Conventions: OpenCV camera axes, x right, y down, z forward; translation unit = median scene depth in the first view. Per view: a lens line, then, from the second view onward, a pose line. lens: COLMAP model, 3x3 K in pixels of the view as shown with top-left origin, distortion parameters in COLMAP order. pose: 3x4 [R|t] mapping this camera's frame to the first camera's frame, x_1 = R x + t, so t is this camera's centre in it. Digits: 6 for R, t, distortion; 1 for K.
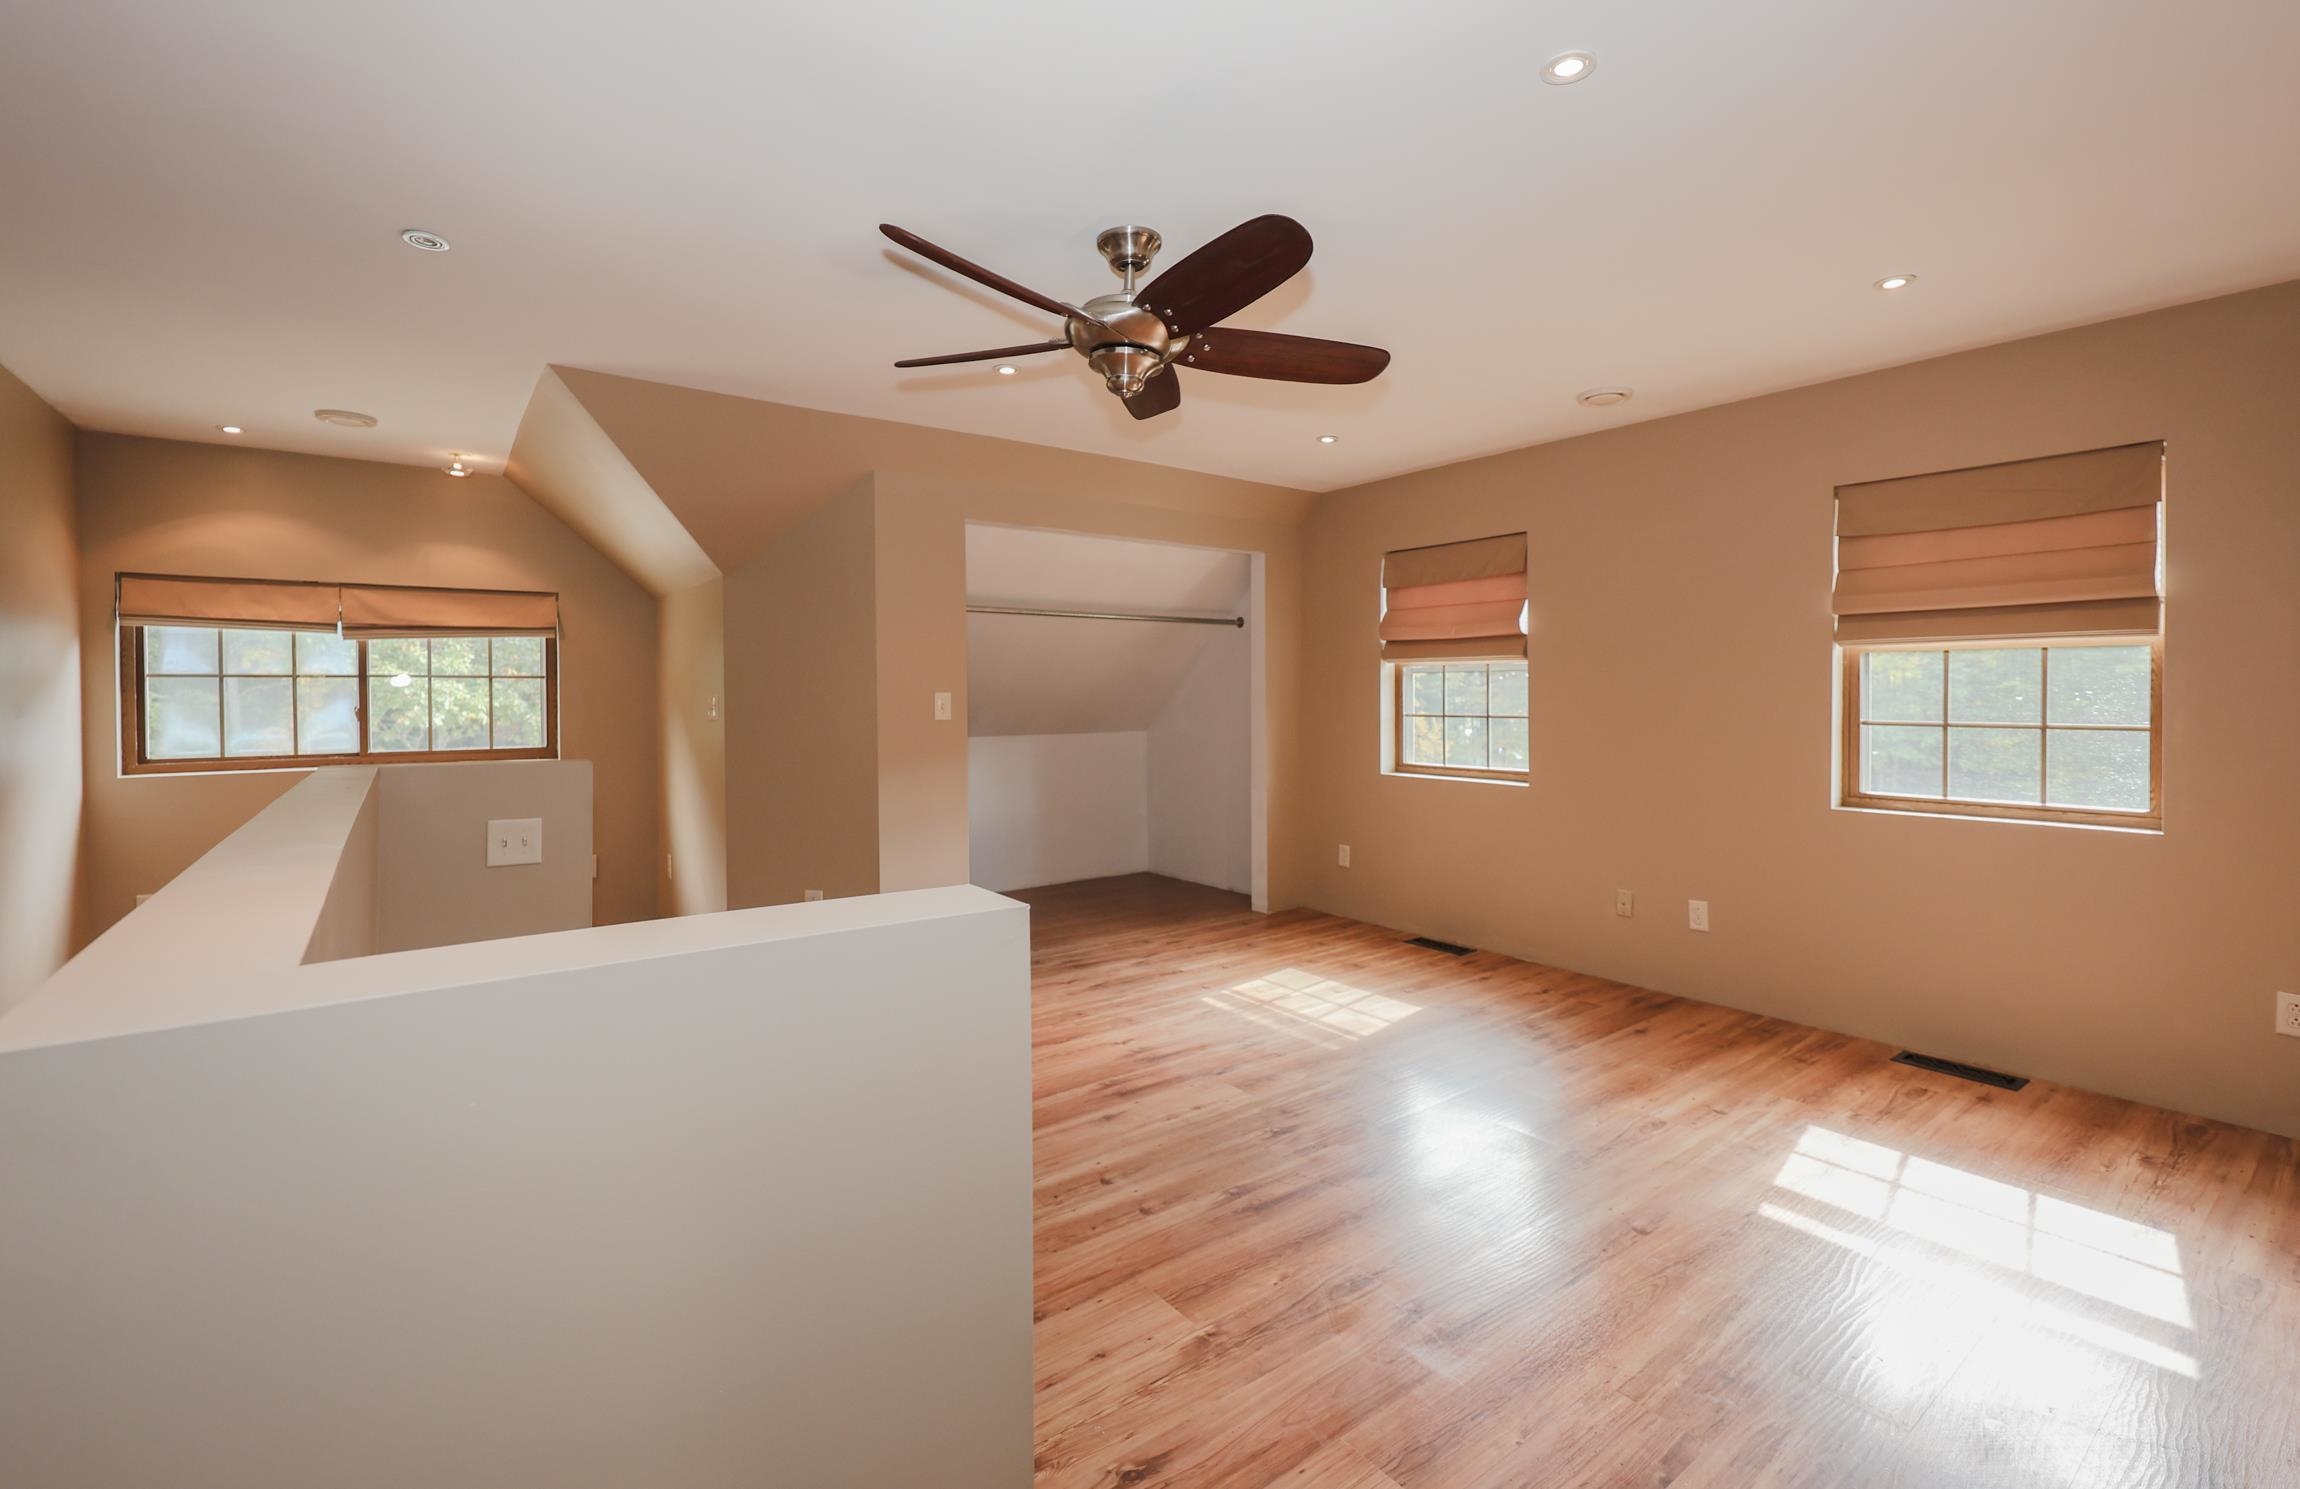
lens RADIAL K [[985.9, 0, 1152.3], [0, 985.9, 616.0], [0, 0, 1]] dist [0.011981, 0.000080]
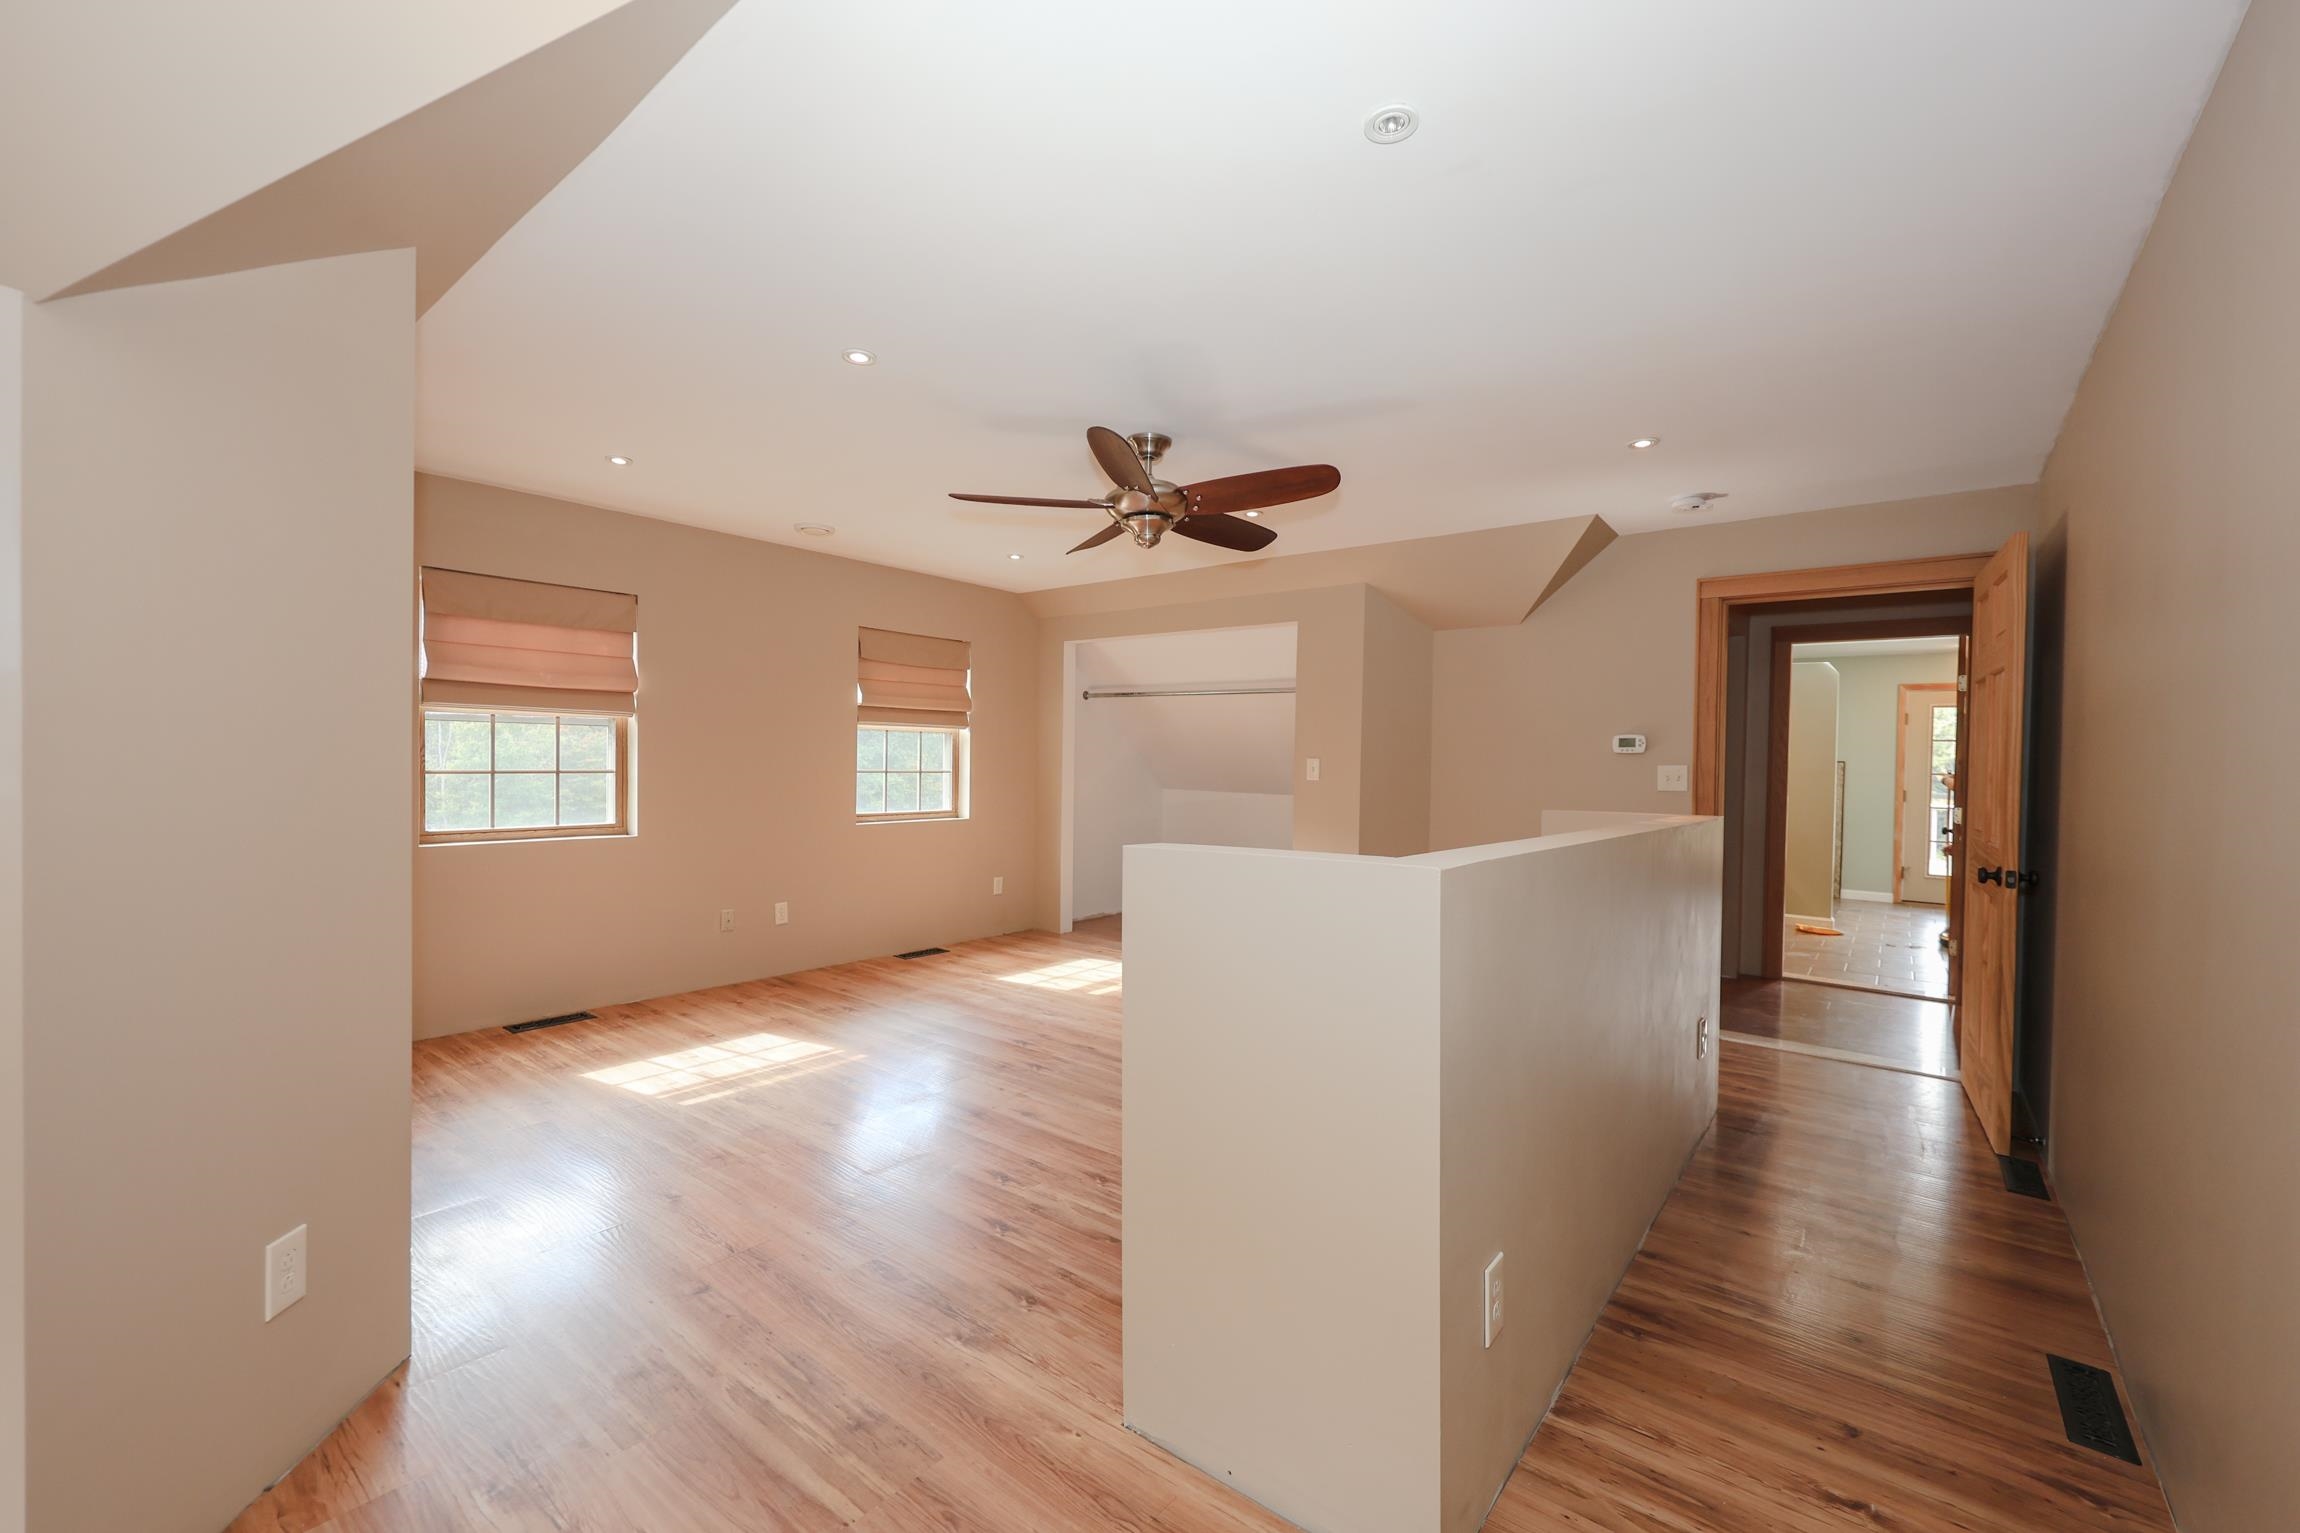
lens RADIAL K [[955.5, 0, 1146.2], [0, 955.5, 765.7], [0, 0, 1]] dist [0.001429, -0.000110]
pose [[-0.233521, -0.016218, 0.972217, -0.893703], [-0.105844, 0.994343, -0.008836, 0.057171], [-0.966574, -0.104967, -0.233917, 0.869930]]
